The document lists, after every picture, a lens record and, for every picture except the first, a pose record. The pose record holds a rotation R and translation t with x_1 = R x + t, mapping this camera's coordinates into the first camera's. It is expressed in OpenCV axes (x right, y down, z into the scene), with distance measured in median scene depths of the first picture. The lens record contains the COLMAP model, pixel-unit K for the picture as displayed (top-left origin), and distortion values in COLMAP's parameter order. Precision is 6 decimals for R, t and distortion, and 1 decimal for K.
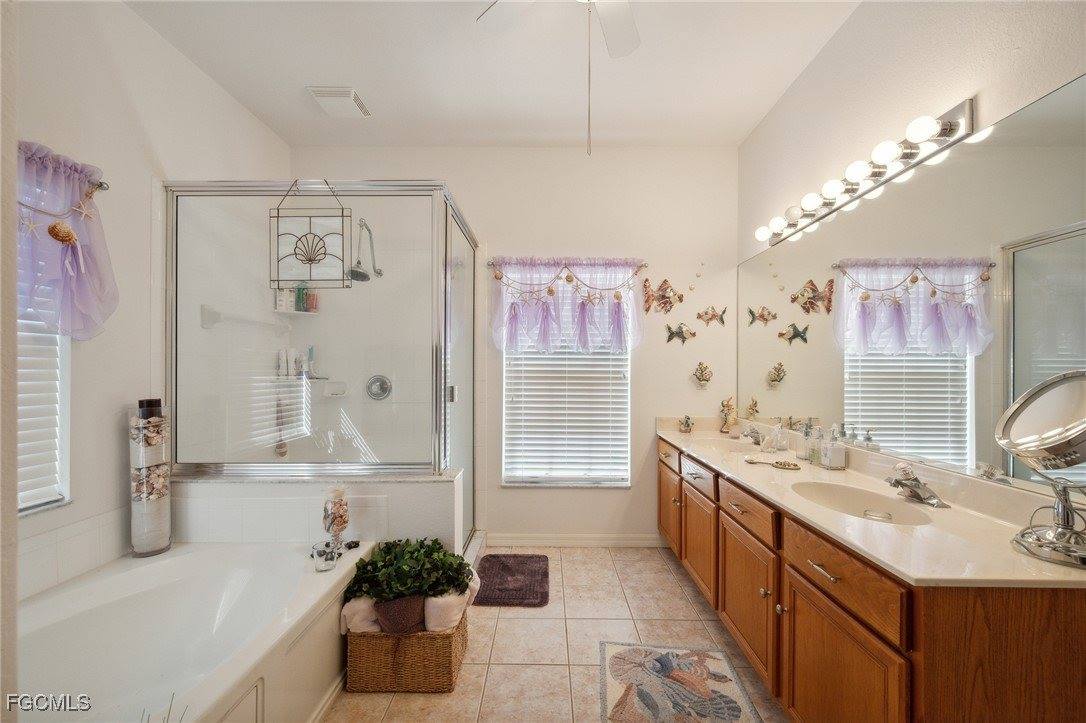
lens RADIAL K [[434.0, 0, 546.2], [0, 434.0, 364.6], [0, 0, 1]] dist [-0.000981, -0.000149]
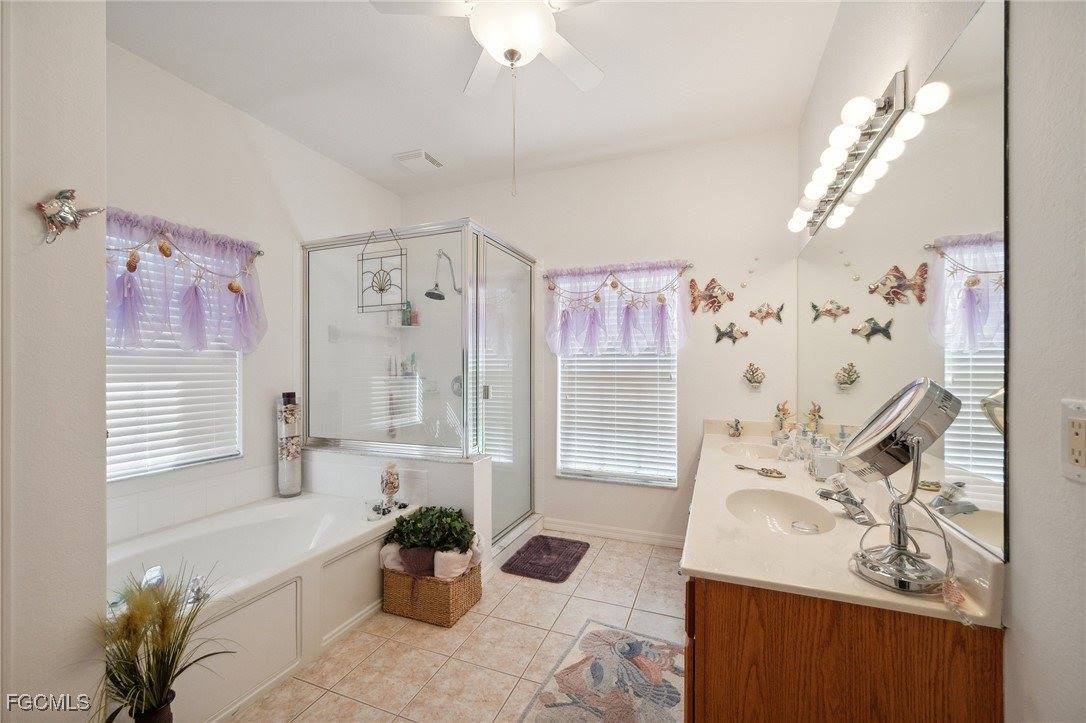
lens RADIAL K [[434.0, 0, 546.2], [0, 434.0, 364.6], [0, 0, 1]] dist [-0.000981, -0.000149]
pose [[0.933035, -0.005969, -0.359736, 0.295489], [0.006769, 0.999977, 0.000963, -0.007041], [0.359722, -0.003334, 0.933054, -0.045422]]
